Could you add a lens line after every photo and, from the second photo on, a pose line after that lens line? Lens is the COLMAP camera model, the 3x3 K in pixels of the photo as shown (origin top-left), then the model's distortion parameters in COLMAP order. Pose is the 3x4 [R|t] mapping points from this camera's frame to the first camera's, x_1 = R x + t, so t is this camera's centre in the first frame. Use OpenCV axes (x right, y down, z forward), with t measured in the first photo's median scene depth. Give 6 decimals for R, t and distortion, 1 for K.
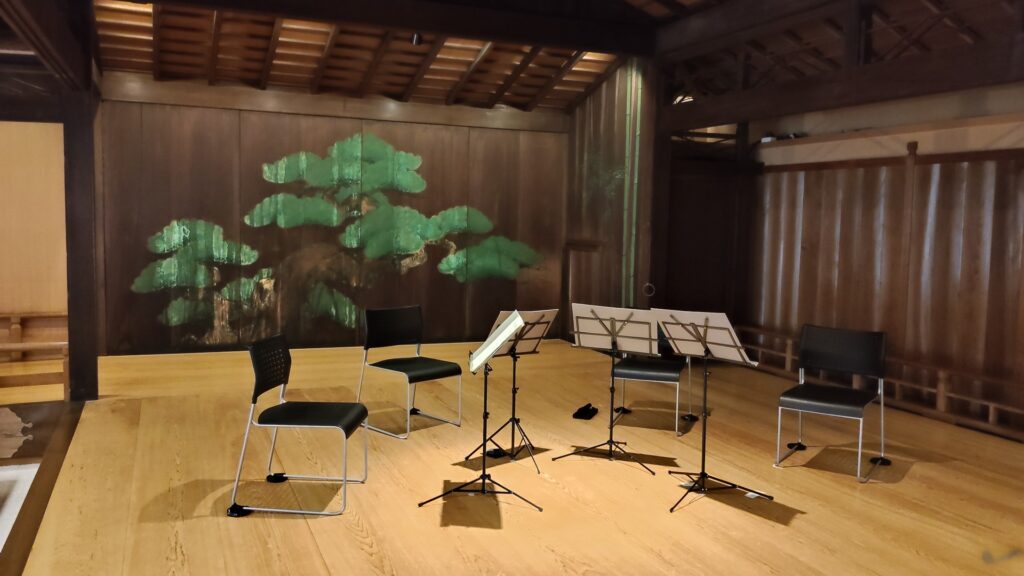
lens RADIAL K [[821.9, 0, 515.9], [0, 821.9, 281.9], [0, 0, 1]] dist [0.011842, -0.005685]
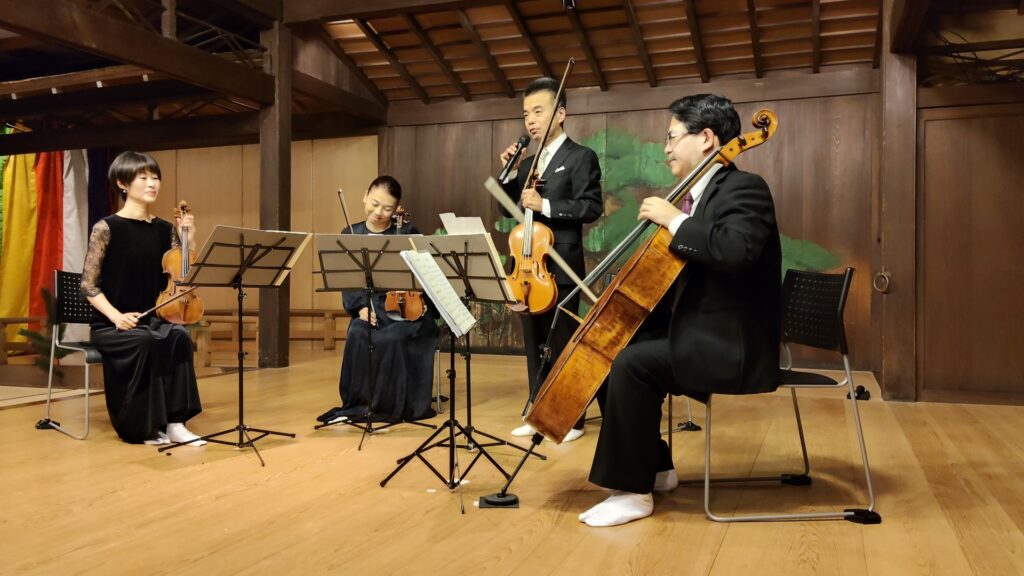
lens RADIAL K [[821.9, 0, 514.8], [0, 821.9, 286.9], [0, 0, 1]] dist [0.011842, -0.005685]
pose [[0.714819, -0.015700, -0.699133, 0.386609], [-0.043427, 0.996822, -0.066786, 0.064908], [0.697960, 0.078101, 0.711865, 0.281289]]
